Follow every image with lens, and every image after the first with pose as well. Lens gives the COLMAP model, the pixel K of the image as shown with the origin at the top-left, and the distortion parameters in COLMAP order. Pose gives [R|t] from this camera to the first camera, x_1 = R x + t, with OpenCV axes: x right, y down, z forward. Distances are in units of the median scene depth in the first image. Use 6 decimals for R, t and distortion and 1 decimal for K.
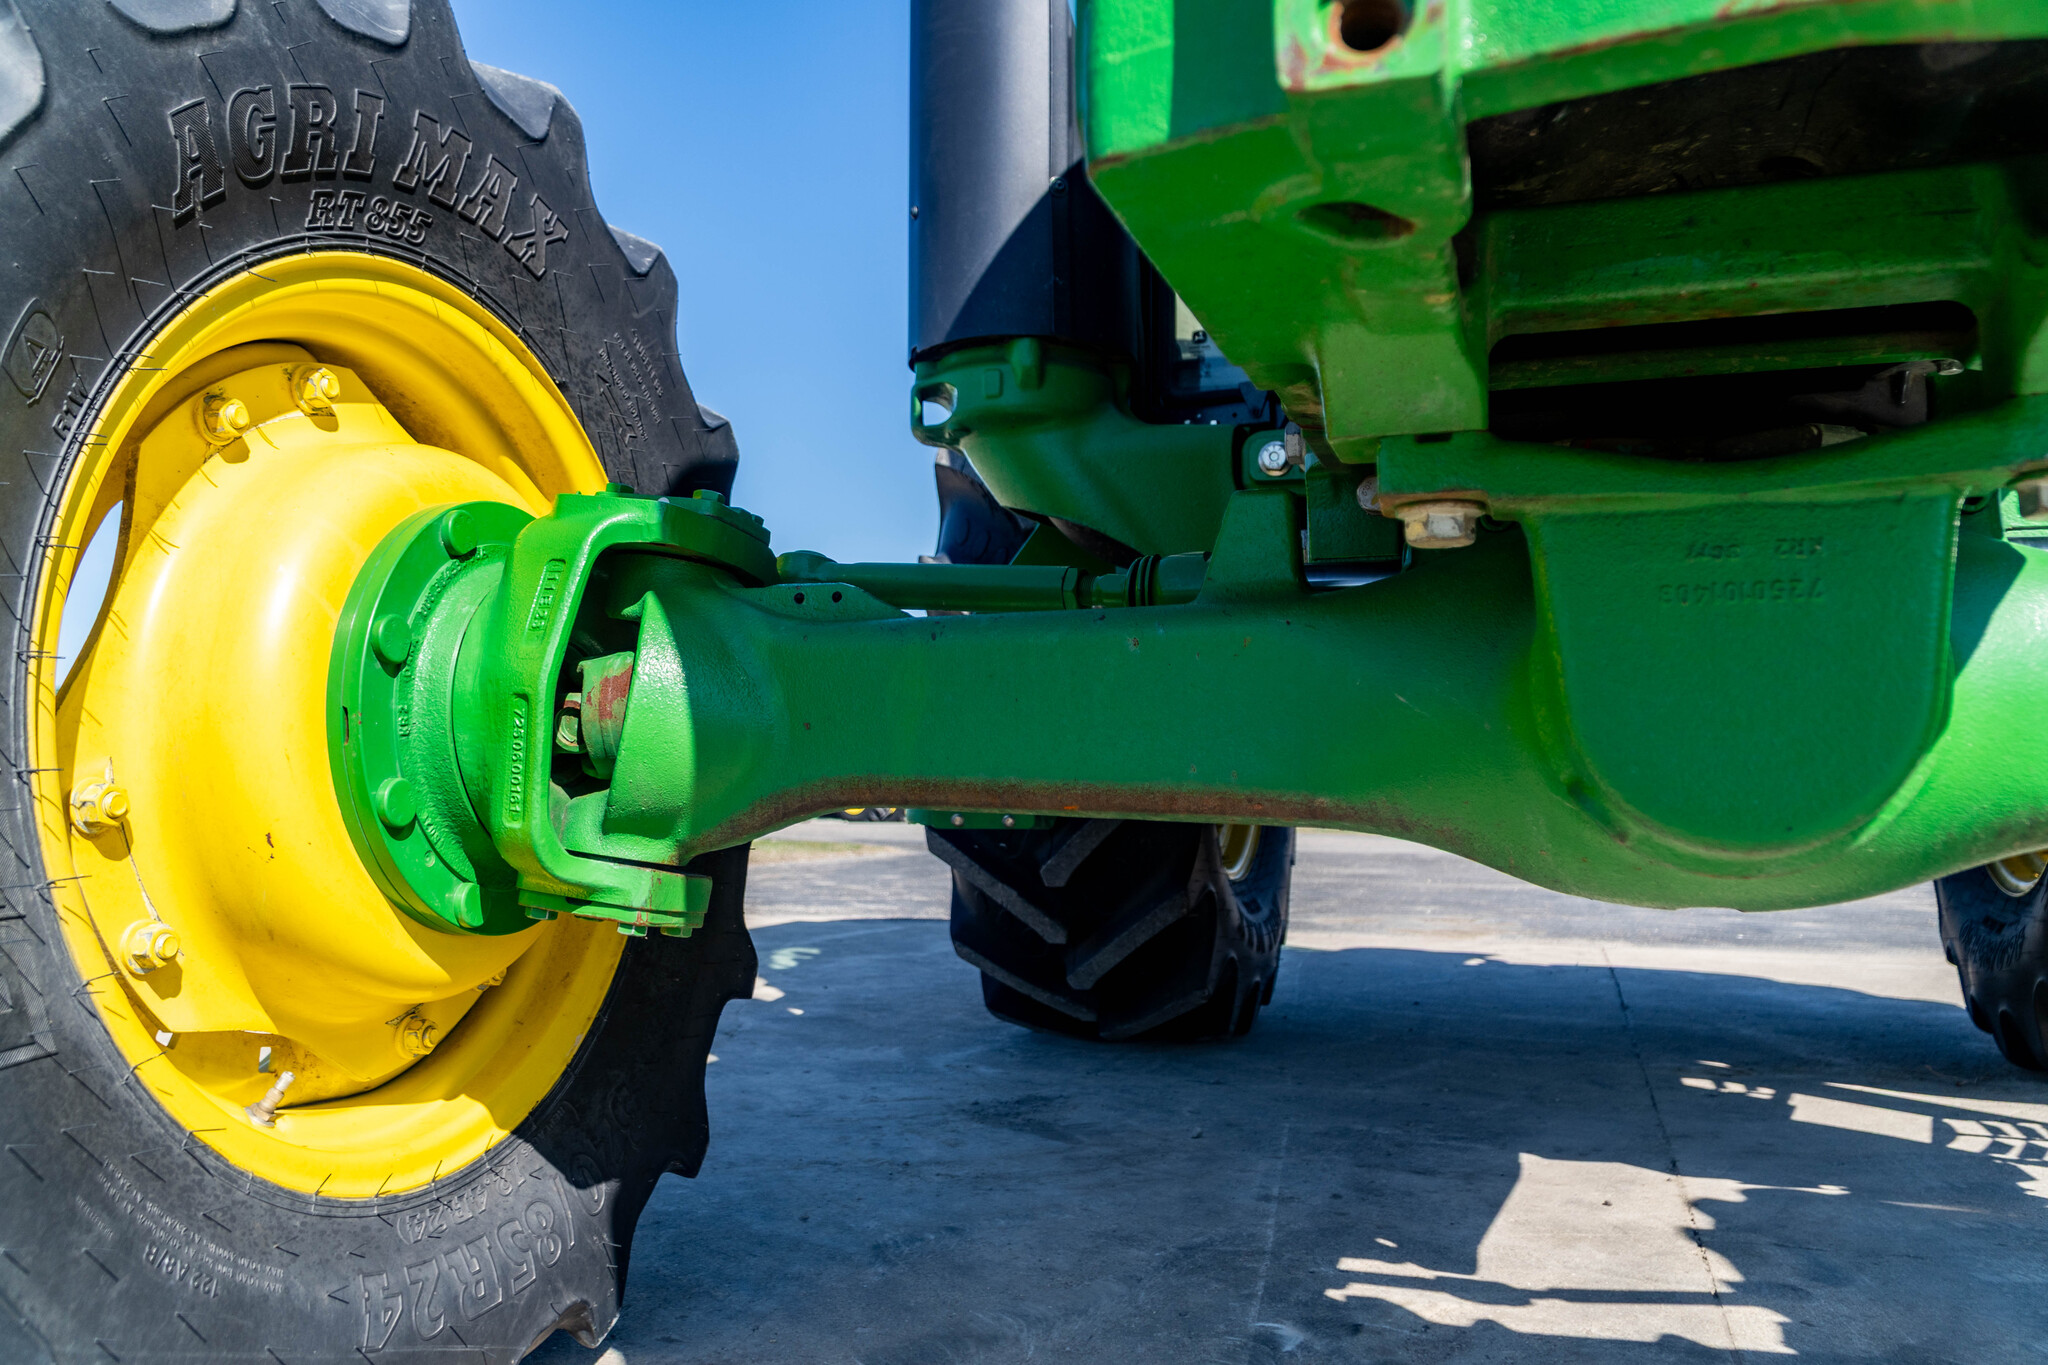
lens RADIAL K [[1643.6, 0, 1019.0], [0, 1643.6, 659.6], [0, 0, 1]] dist [0.007989, 0.006253]
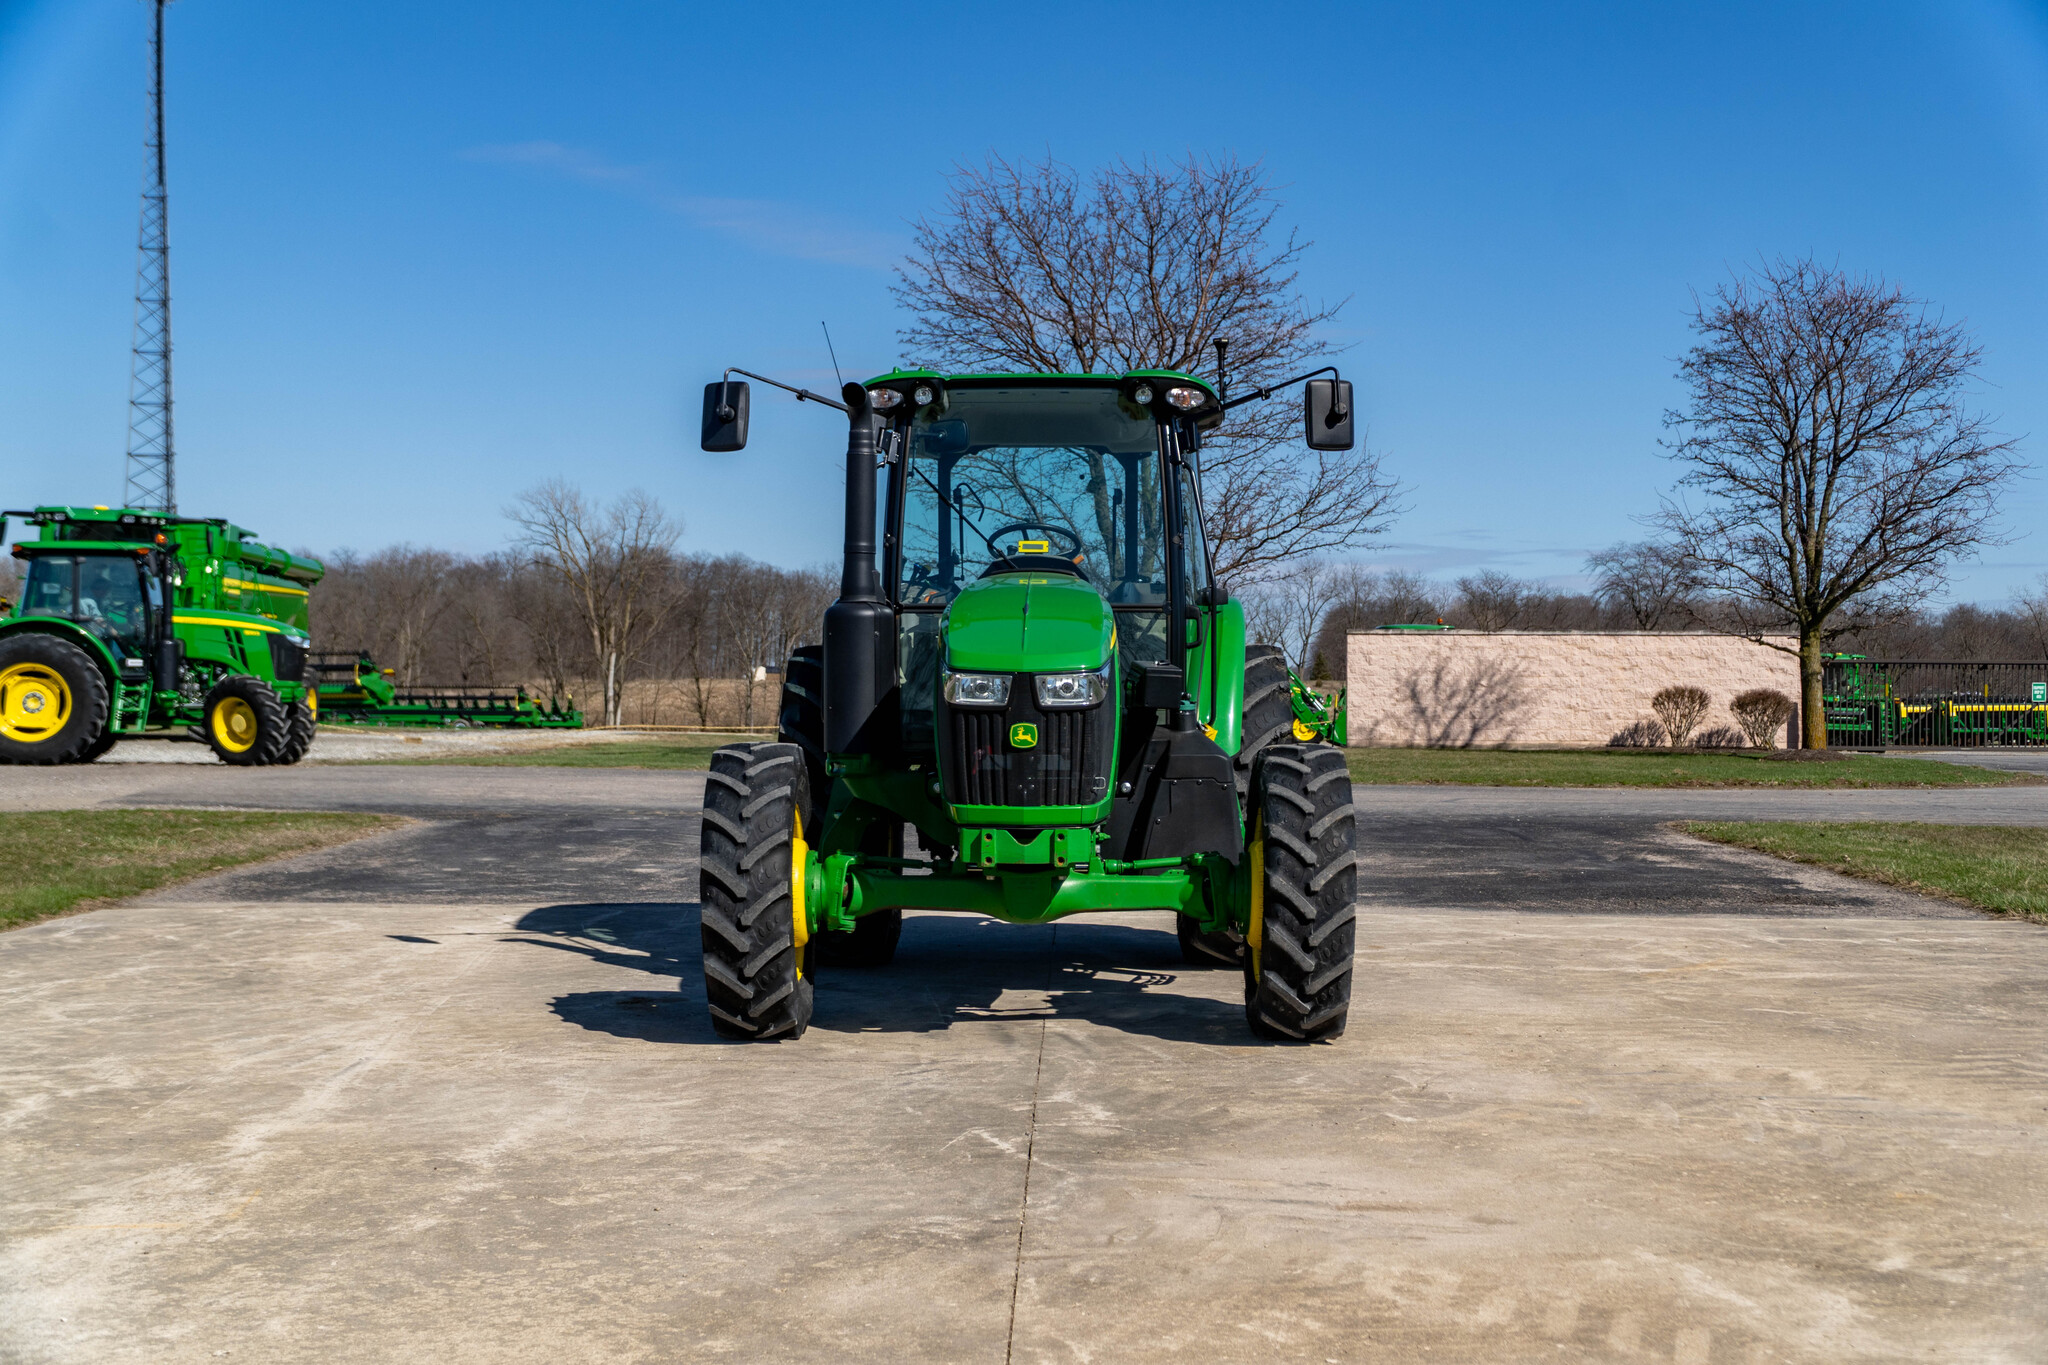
lens RADIAL K [[2622.6, 0, 1027.8], [0, 2622.6, 632.9], [0, 0, 1]] dist [0.098290, 0.038547]
pose [[0.957566, -0.001659, 0.288210, -1.482675], [-0.020528, 0.997051, 0.073941, -1.016322], [-0.287483, -0.076720, 0.954708, -5.083282]]
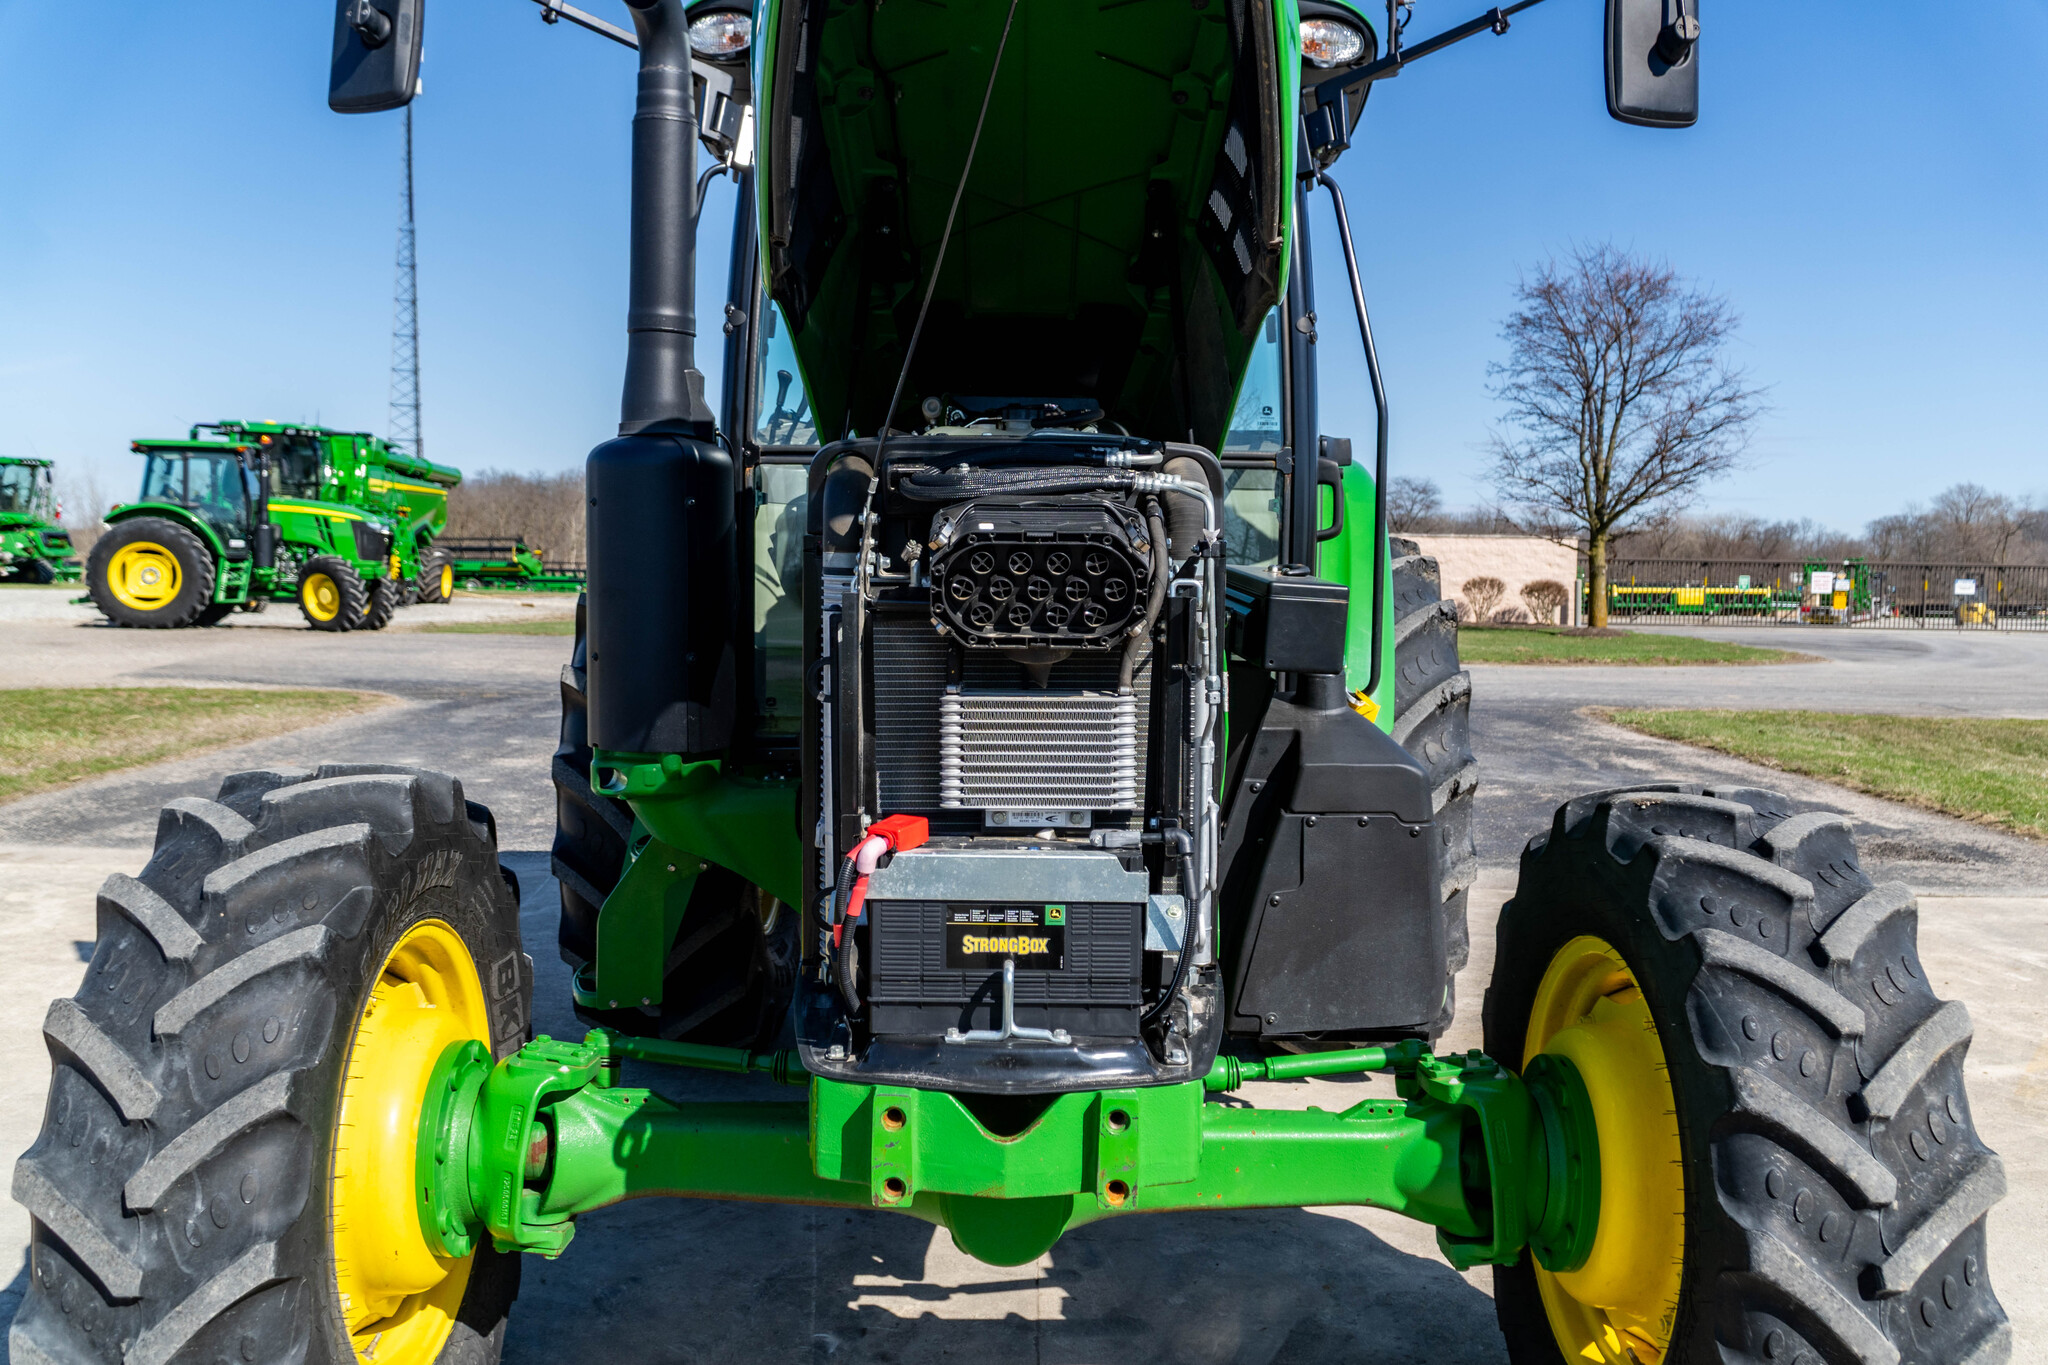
lens RADIAL K [[1683.6, 0, 1019.2], [0, 1683.6, 662.3], [0, 0, 1]] dist [0.008543, 0.002519]
pose [[0.952274, -0.012988, 0.304967, -0.210456], [-0.034548, 0.988088, 0.149960, -0.650737], [-0.303282, -0.153339, 0.940483, -0.789830]]
